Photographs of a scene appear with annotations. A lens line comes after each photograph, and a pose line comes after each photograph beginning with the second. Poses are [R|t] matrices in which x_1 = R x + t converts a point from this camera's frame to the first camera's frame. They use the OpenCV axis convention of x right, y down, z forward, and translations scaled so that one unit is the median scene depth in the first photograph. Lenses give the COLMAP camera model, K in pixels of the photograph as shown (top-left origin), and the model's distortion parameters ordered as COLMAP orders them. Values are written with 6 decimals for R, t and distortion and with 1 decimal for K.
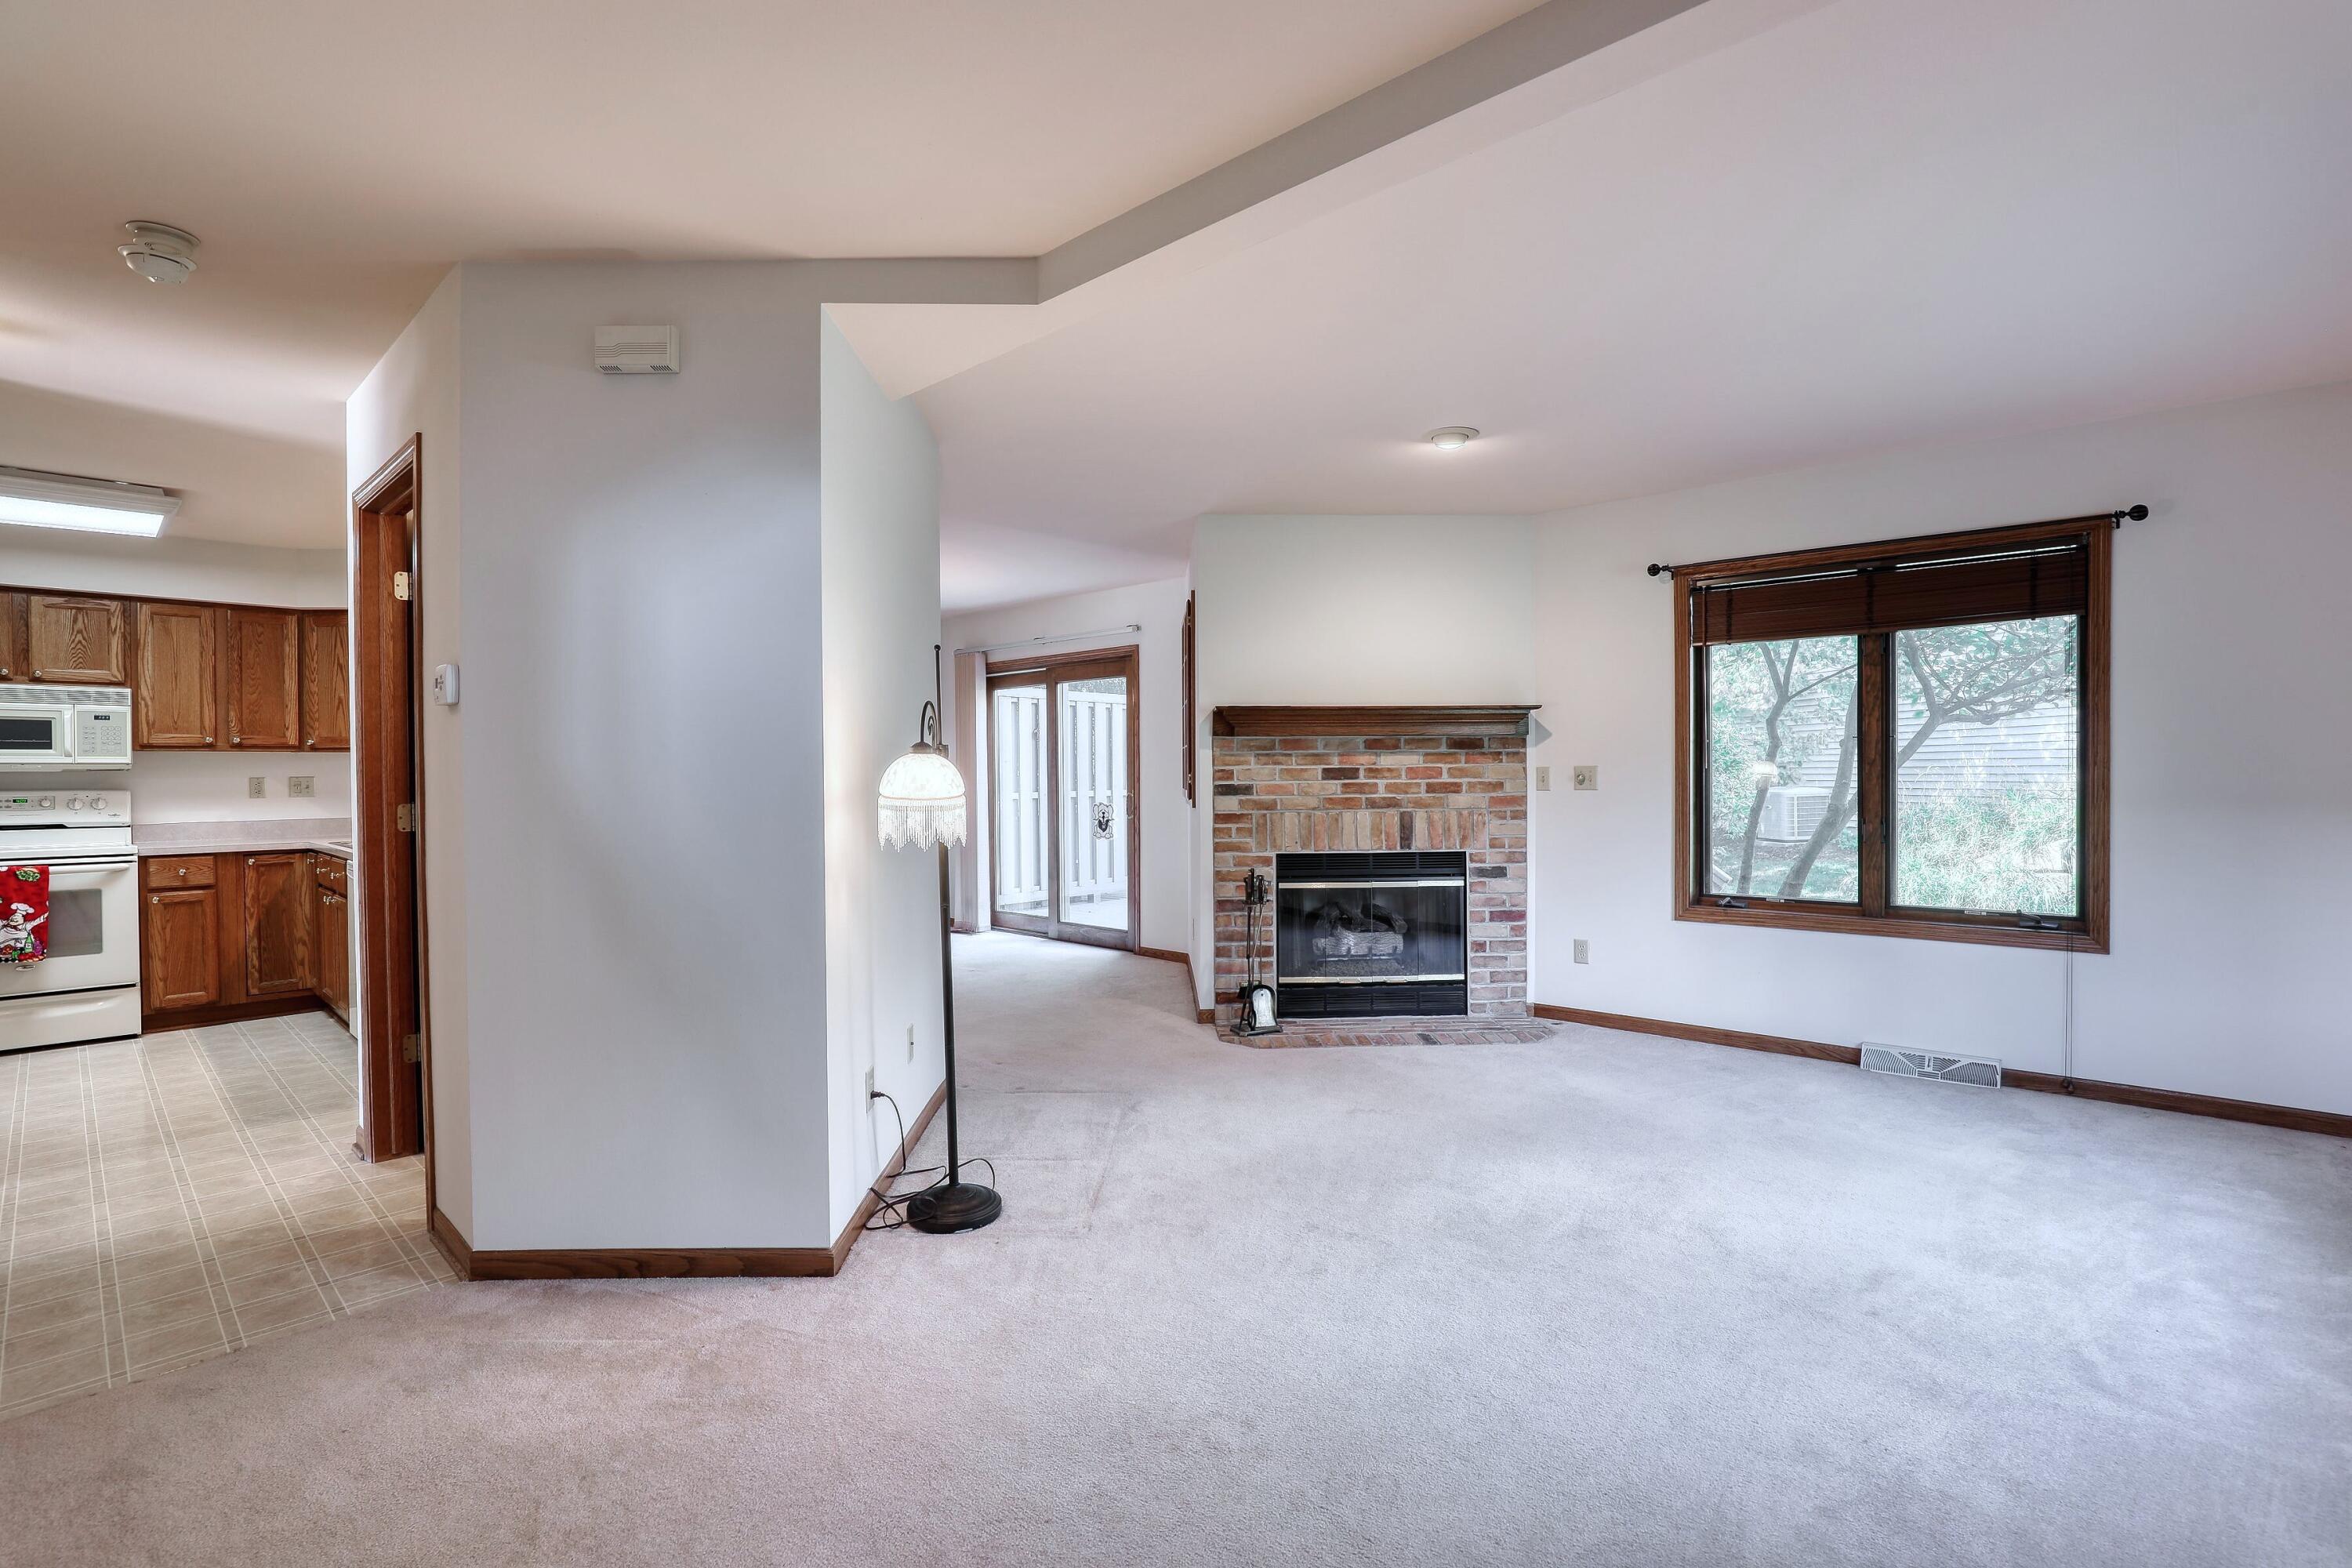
lens RADIAL K [[1081.5, 0, 1190.8], [0, 1081.5, 785.1], [0, 0, 1]] dist [-0.033717, 0.006795]
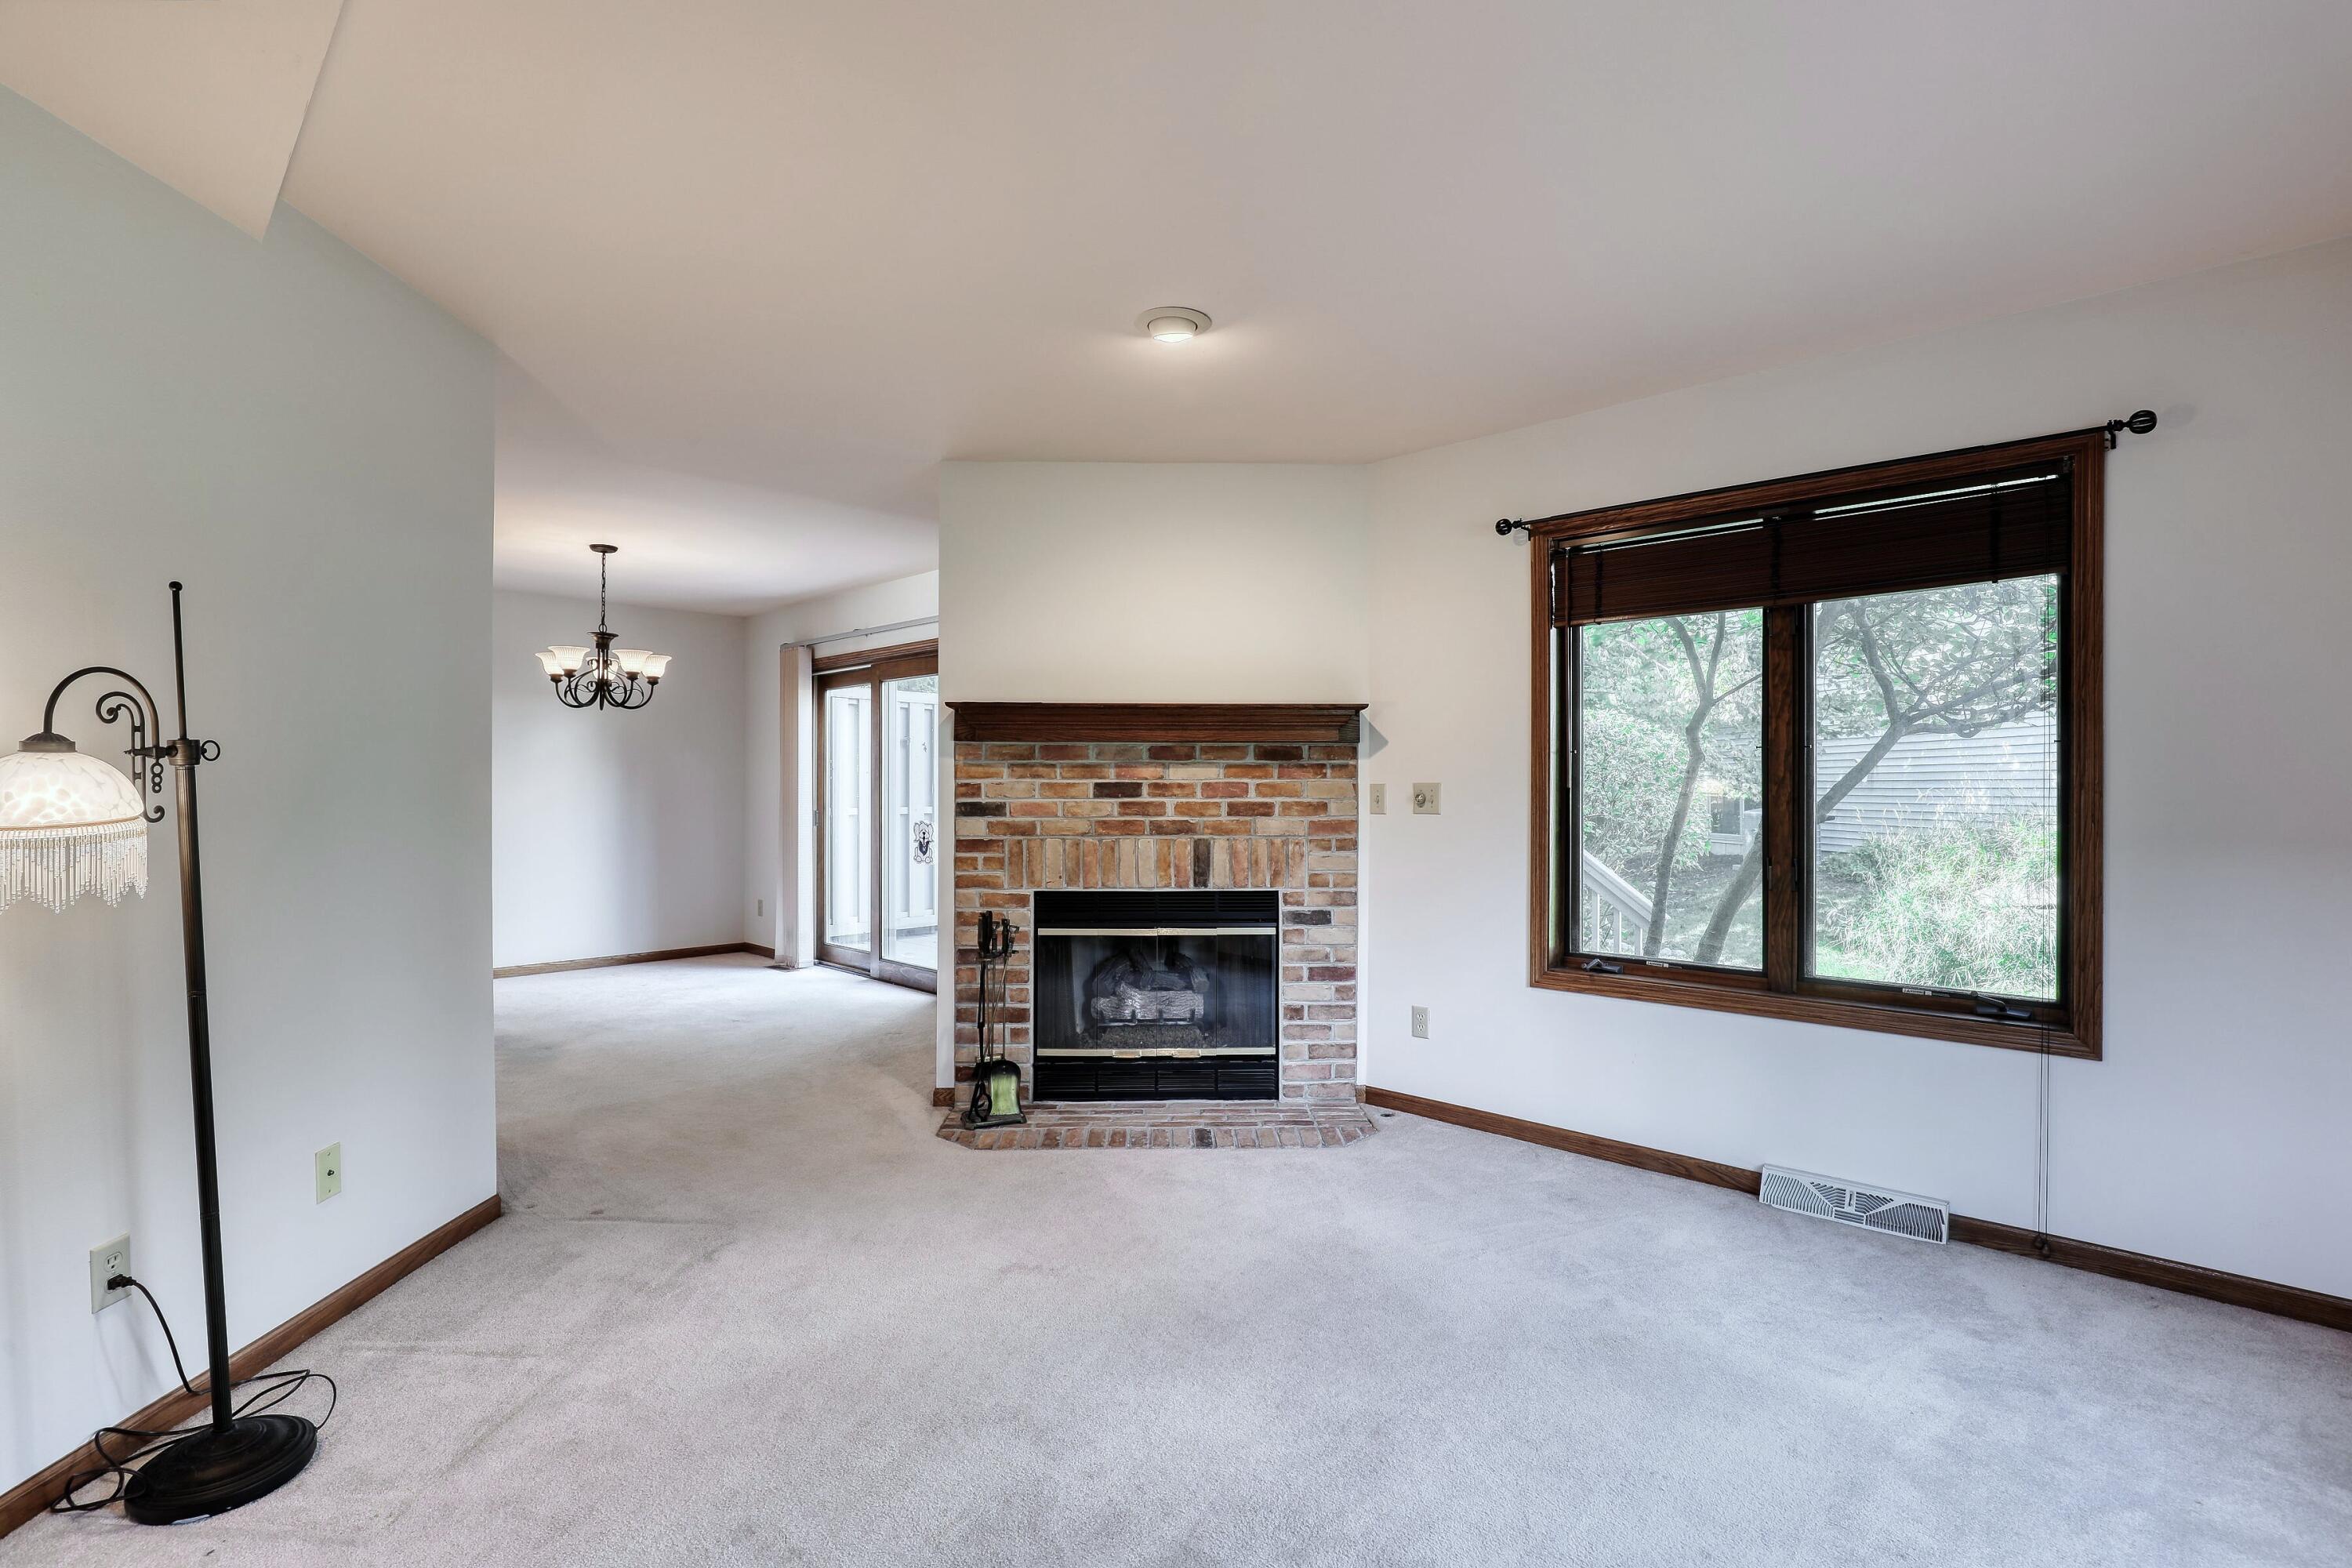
lens RADIAL K [[1081.5, 0, 1190.7], [0, 1081.5, 786.2], [0, 0, 1]] dist [-0.033717, 0.006795]
pose [[0.999881, 0.009326, -0.012291, 0.208900], [-0.009477, 0.999880, -0.012243, -0.004378], [0.012175, 0.012358, 0.999850, 0.223532]]
